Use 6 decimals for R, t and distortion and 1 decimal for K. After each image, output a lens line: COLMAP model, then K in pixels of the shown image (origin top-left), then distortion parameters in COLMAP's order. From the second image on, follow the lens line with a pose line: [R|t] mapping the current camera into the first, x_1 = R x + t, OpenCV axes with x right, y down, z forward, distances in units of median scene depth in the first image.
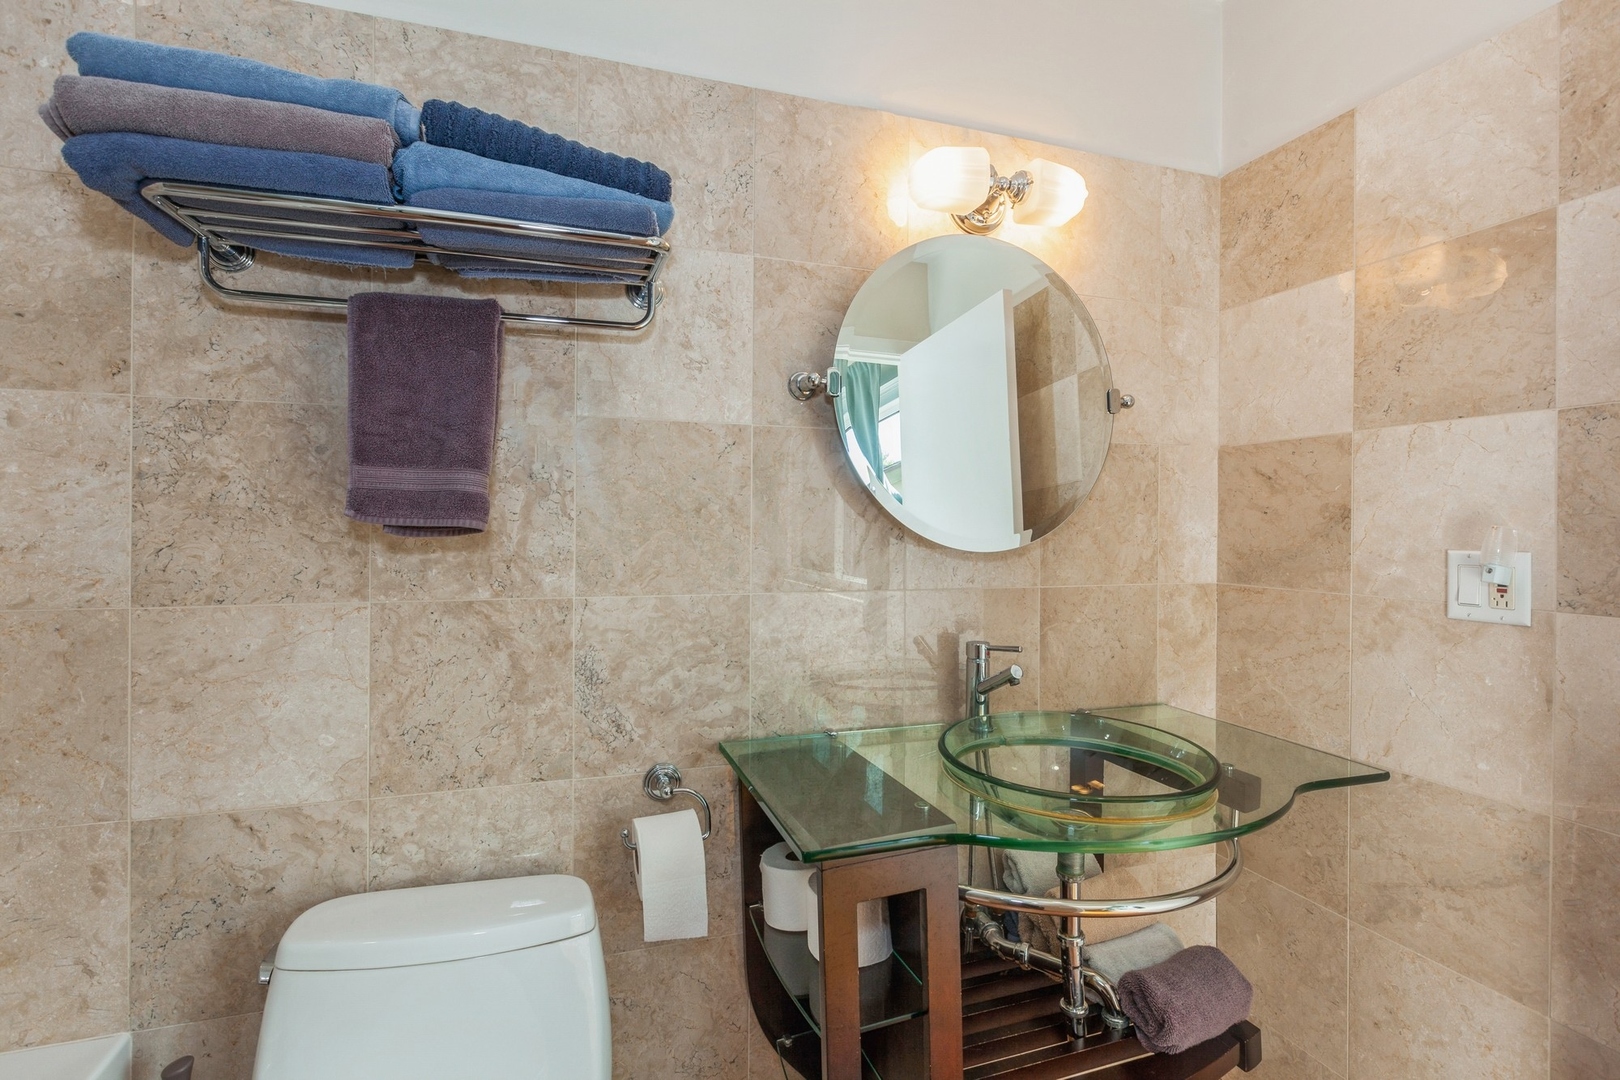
lens RADIAL K [[777.8, 0, 811.4], [0, 777.8, 531.7], [0, 0, 1]] dist [-0.004270, -0.000309]
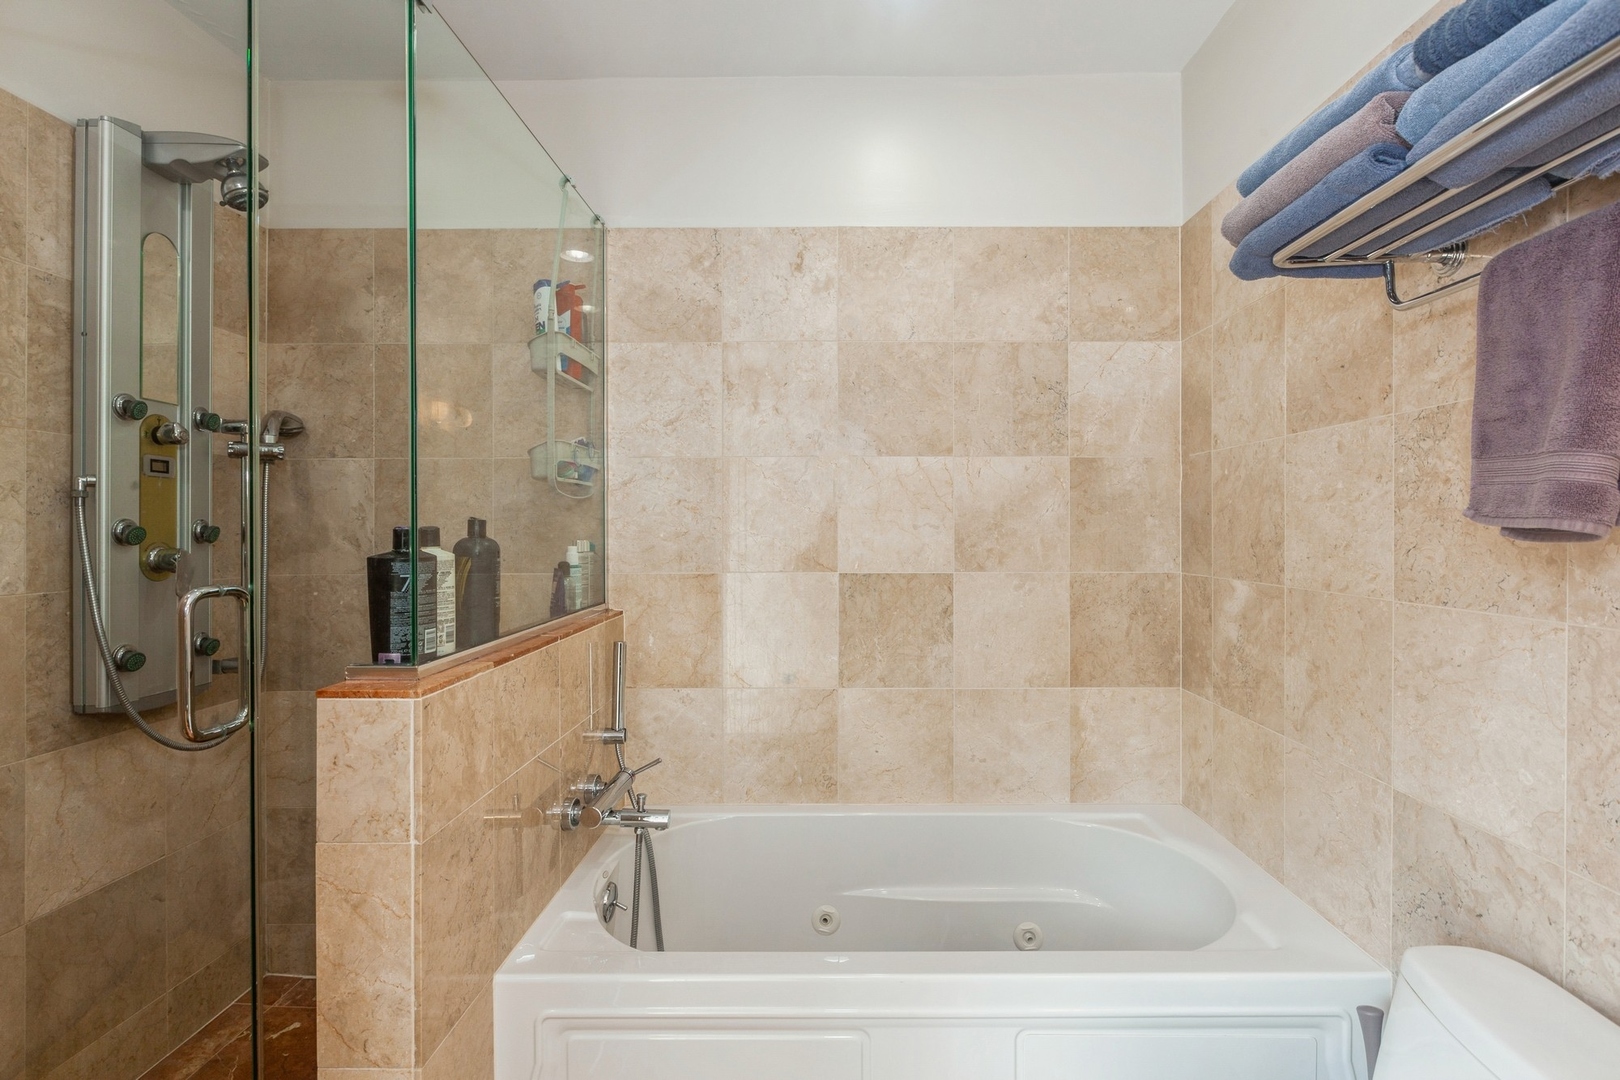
lens RADIAL K [[777.8, 0, 815.0], [0, 777.8, 533.4], [0, 0, 1]] dist [-0.004270, -0.000309]
pose [[-0.331668, 0.002561, -0.943393, 0.466074], [-0.016269, 0.999832, 0.008434, 0.003648], [0.943256, 0.018146, -0.331570, 0.557783]]
